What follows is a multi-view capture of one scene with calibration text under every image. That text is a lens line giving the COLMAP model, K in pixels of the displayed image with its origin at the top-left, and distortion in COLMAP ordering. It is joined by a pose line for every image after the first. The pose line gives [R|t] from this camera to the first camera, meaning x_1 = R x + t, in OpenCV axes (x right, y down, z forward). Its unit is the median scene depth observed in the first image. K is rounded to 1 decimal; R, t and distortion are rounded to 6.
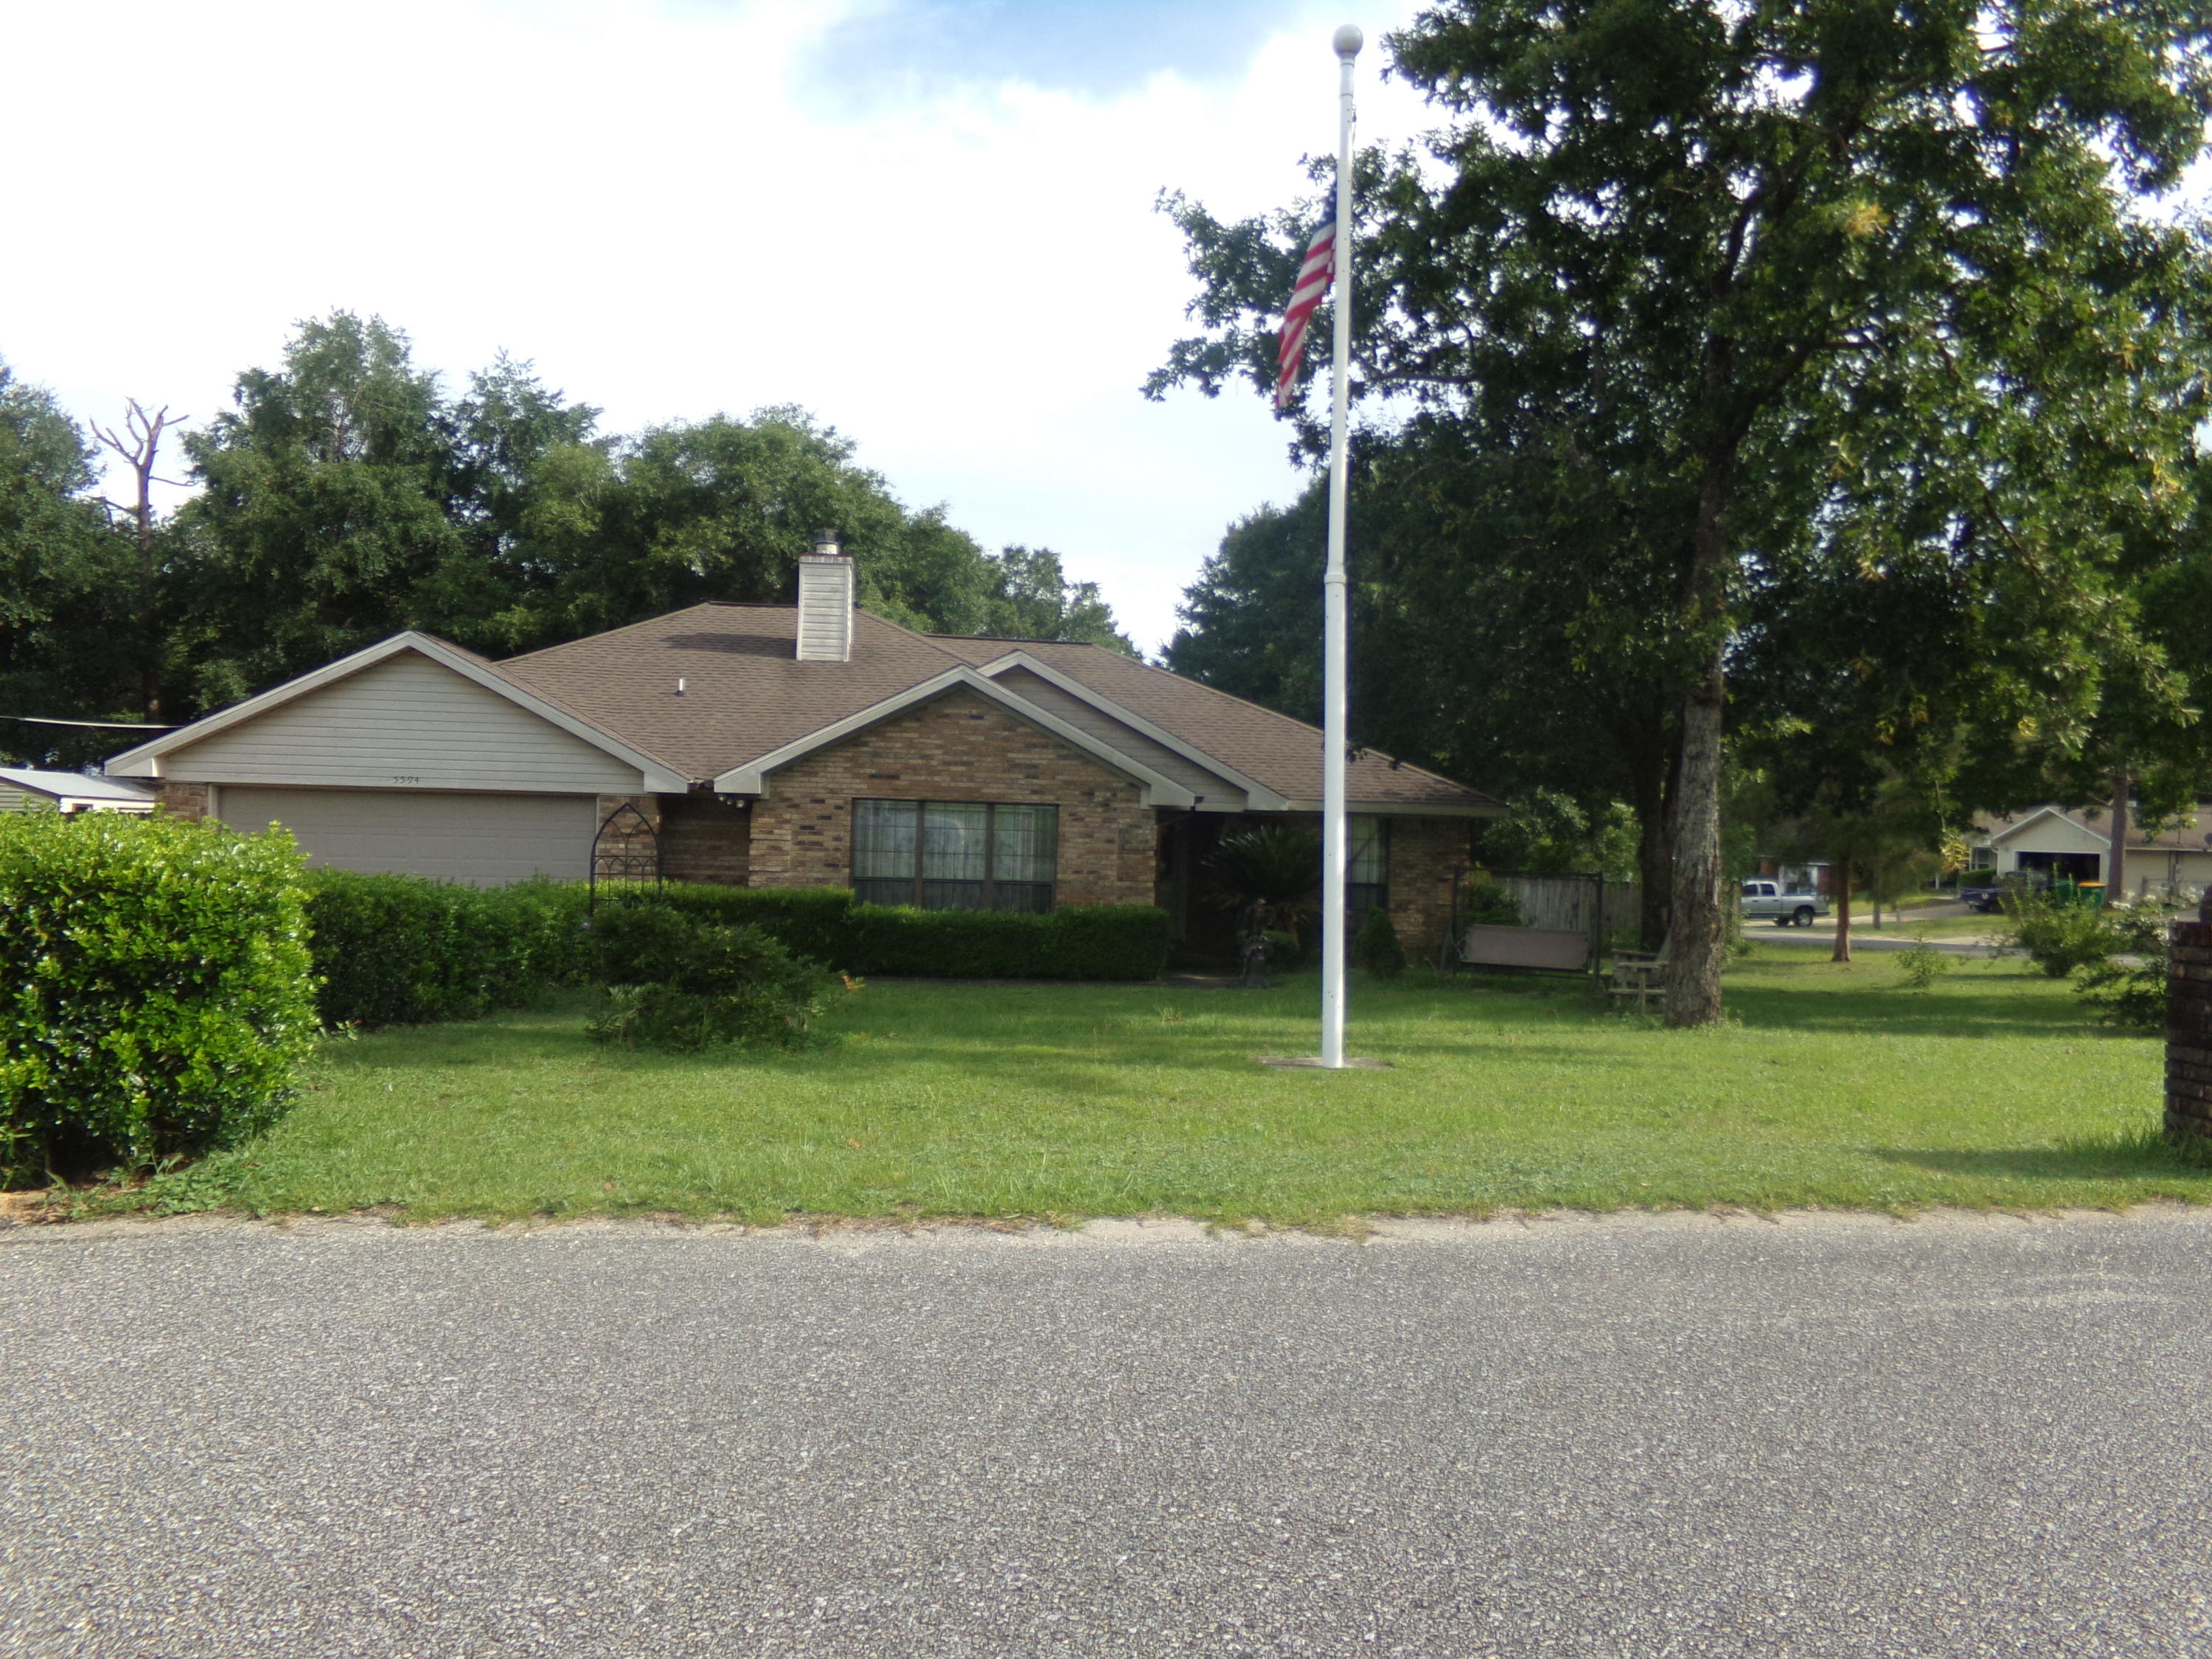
lens RADIAL K [[1542.8, 0, 1108.1], [0, 1542.8, 864.6], [0, 0, 1]] dist [-0.090729, 0.175605]
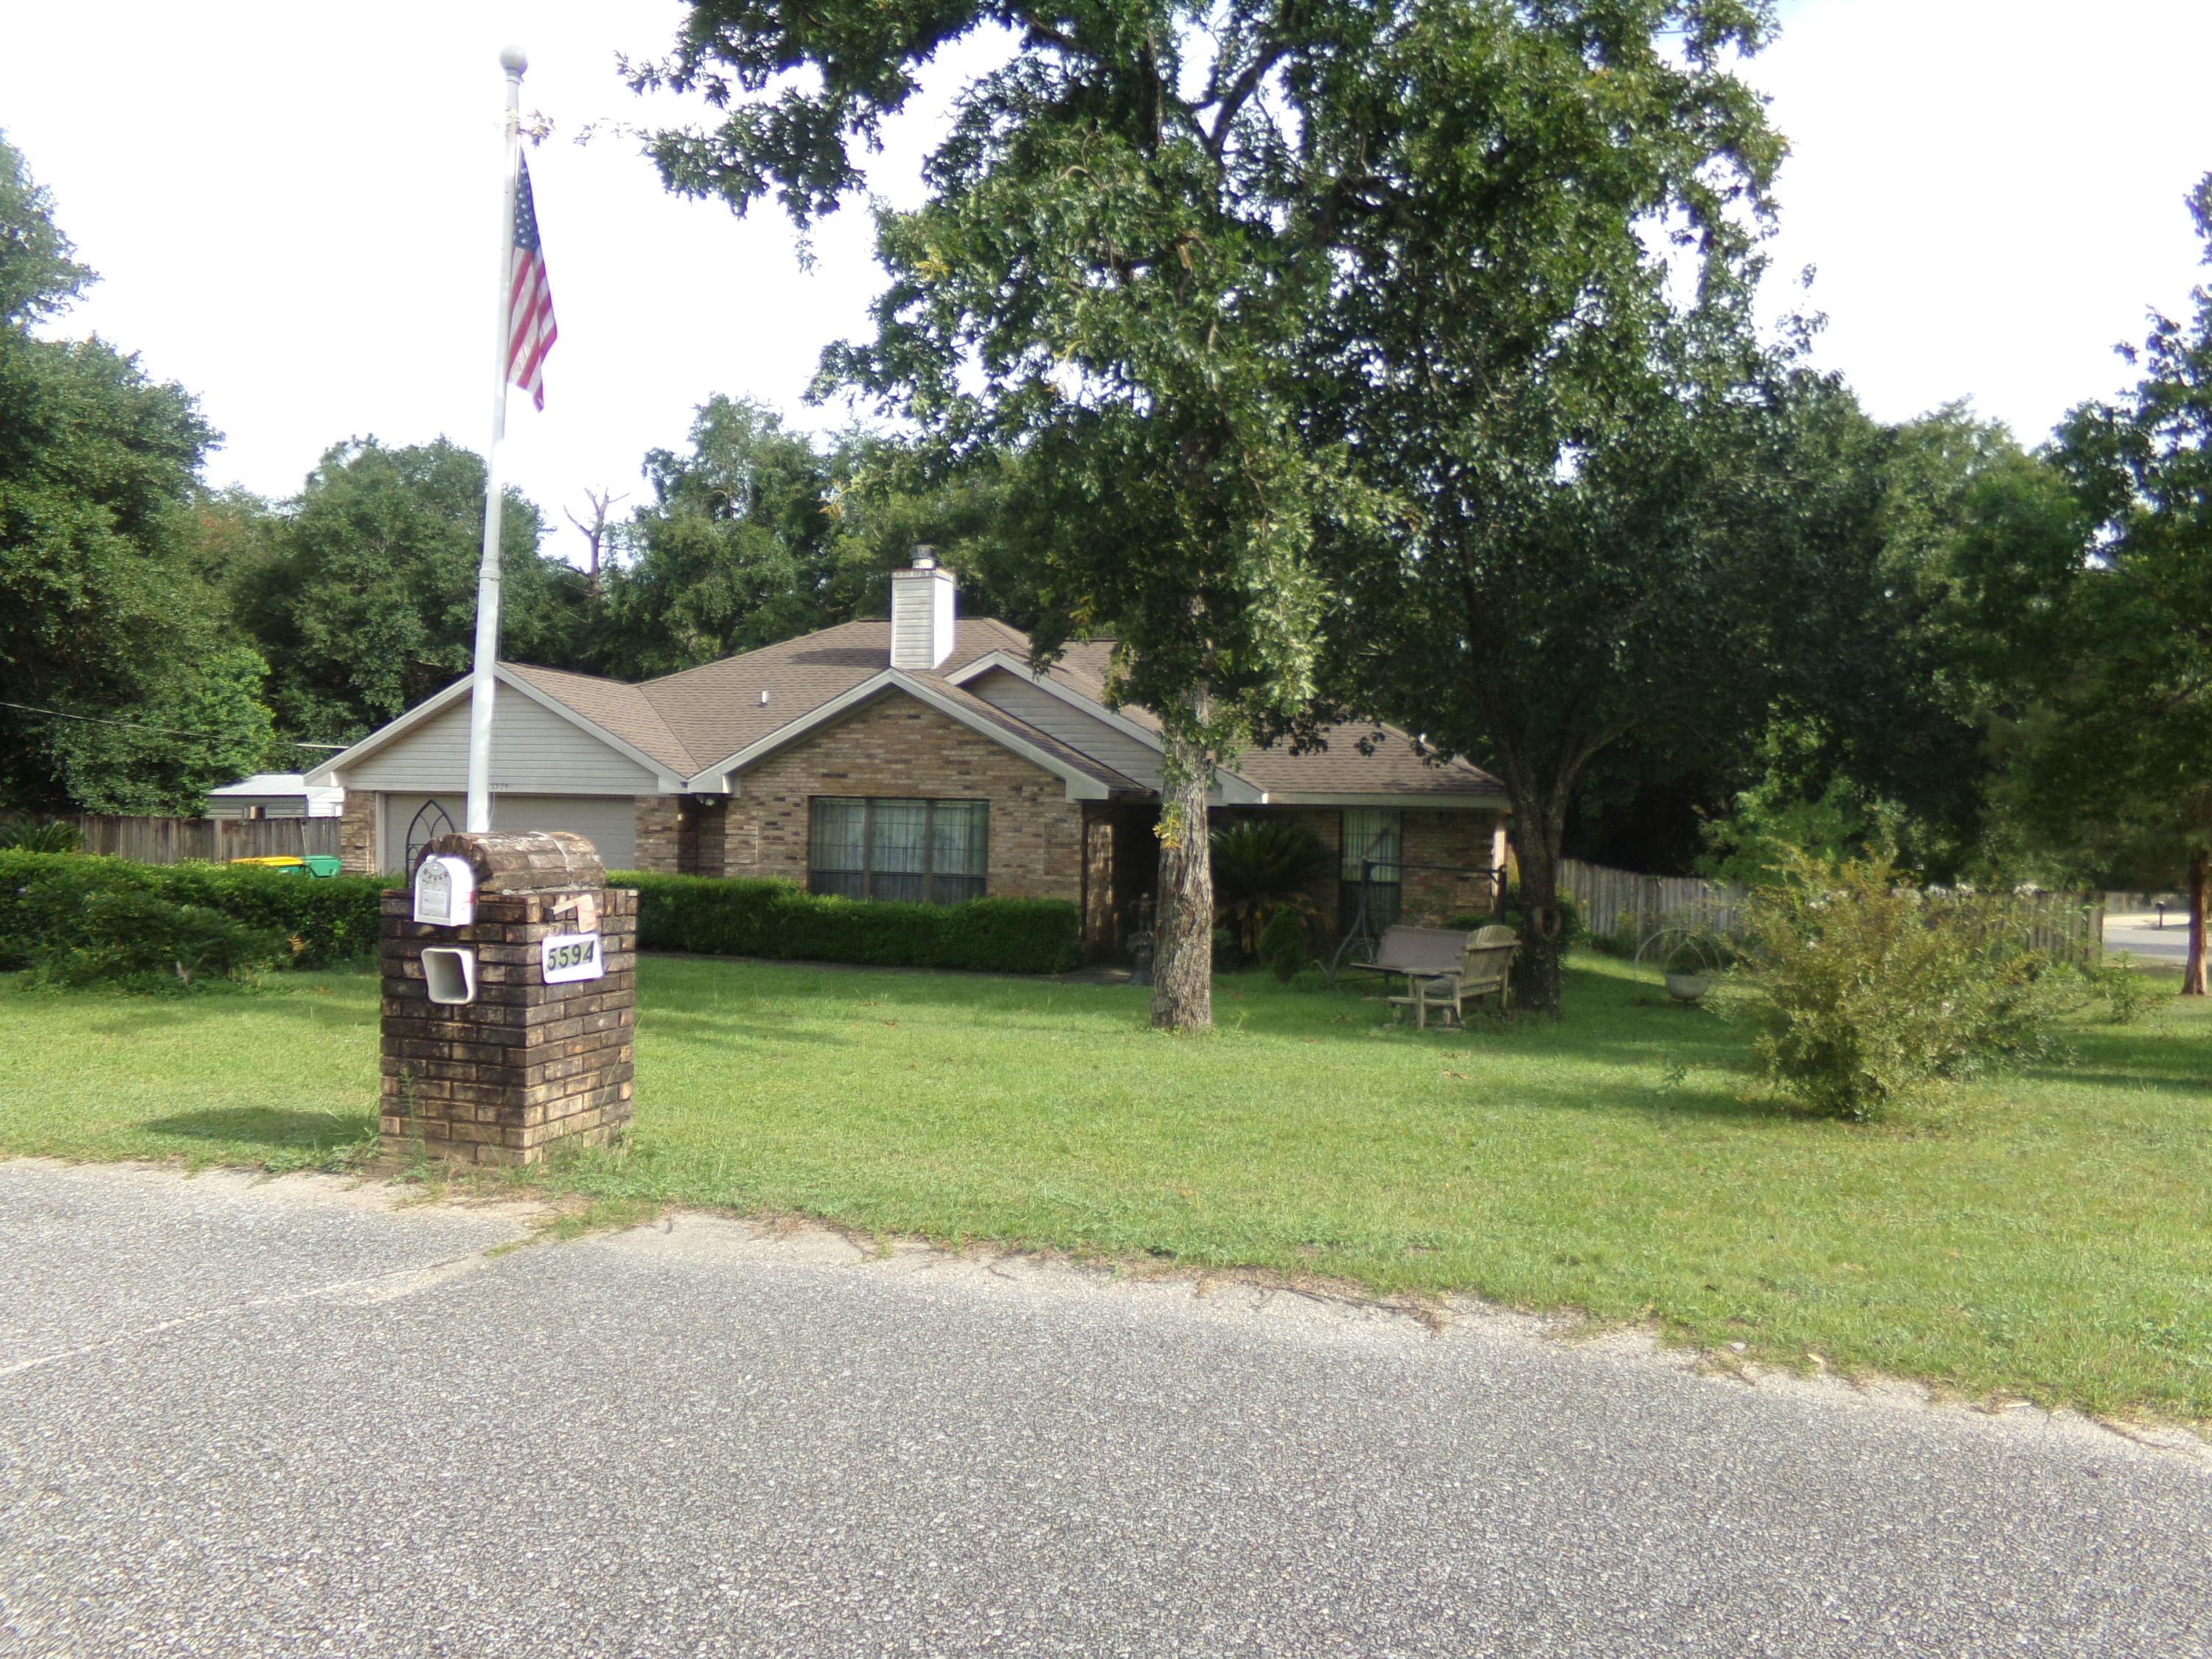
lens RADIAL K [[1542.8, 0, 1108.1], [0, 1542.8, 864.6], [0, 0, 1]] dist [-0.090729, 0.175605]
pose [[0.913675, 0.003789, -0.406428, 0.473787], [-0.006186, 0.999970, -0.004584, 0.008634], [0.406398, 0.006702, 0.913672, 0.105035]]
